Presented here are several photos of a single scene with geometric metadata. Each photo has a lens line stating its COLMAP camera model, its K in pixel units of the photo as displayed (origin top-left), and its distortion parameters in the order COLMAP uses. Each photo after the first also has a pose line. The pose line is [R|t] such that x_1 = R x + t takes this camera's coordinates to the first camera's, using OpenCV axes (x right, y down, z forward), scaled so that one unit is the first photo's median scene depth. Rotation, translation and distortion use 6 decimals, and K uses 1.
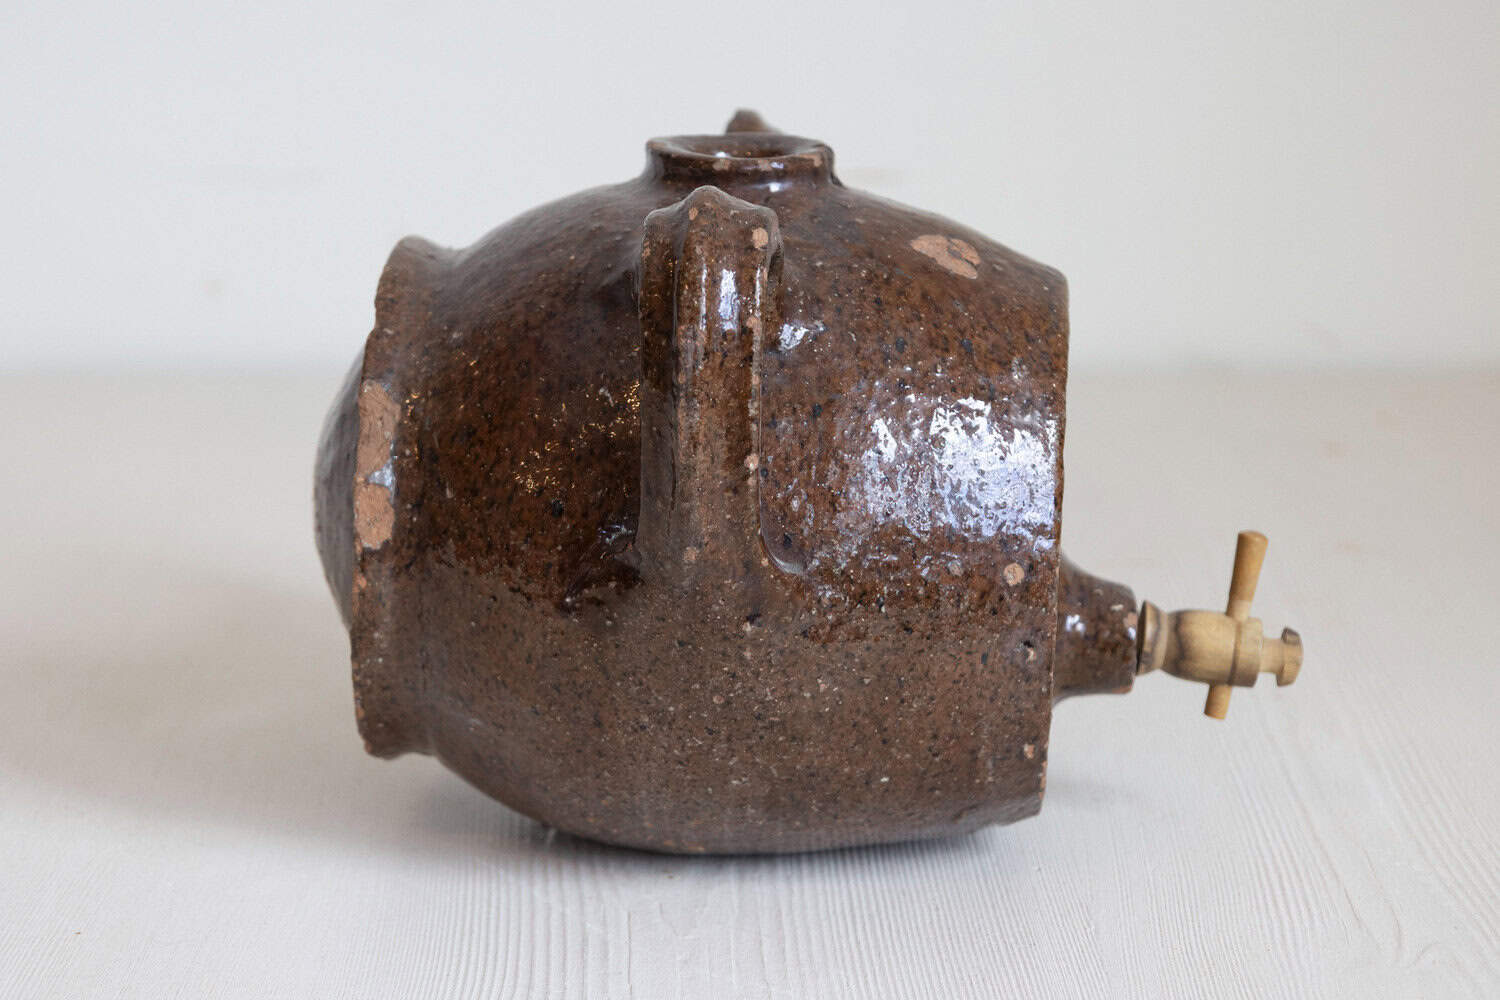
lens RADIAL K [[3332.9, 0, 750.3], [0, 3332.9, 500.6], [0, 0, 1]] dist [0.205296, 0.000000]
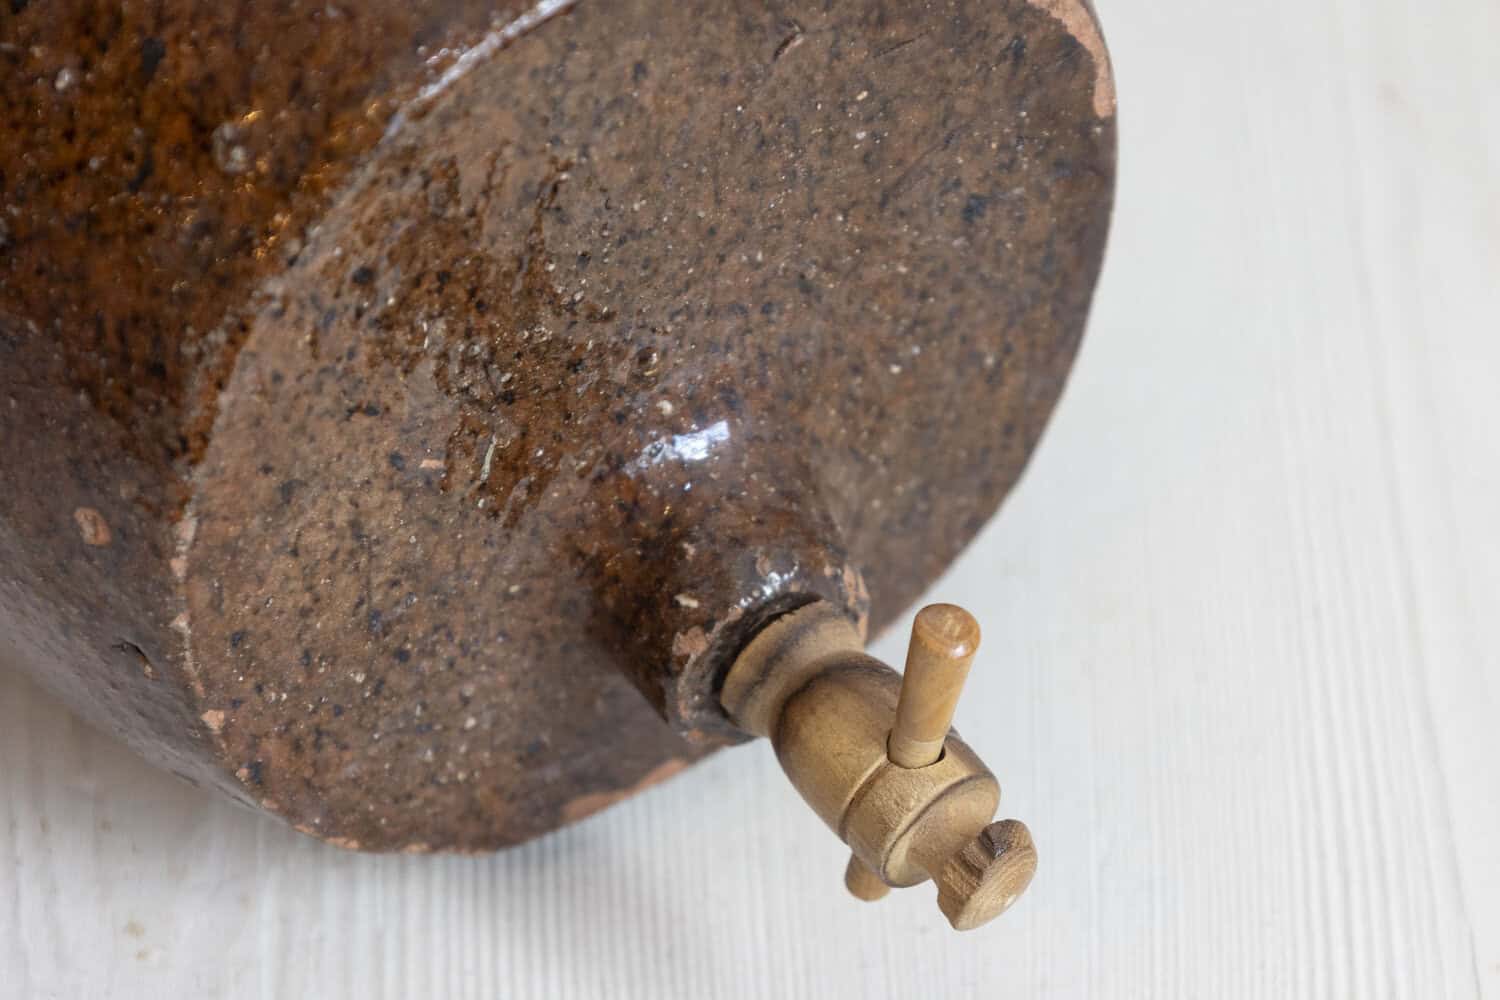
lens RADIAL K [[5178.4, 0, 759.1], [0, 5178.4, 496.5], [0, 0, 1]] dist [0.266375, 0.000000]
pose [[0.601320, 0.538375, -0.590395, 0.571140], [-0.156839, 0.804067, 0.573479, -0.421820], [0.783464, -0.252248, 0.567940, 0.651433]]
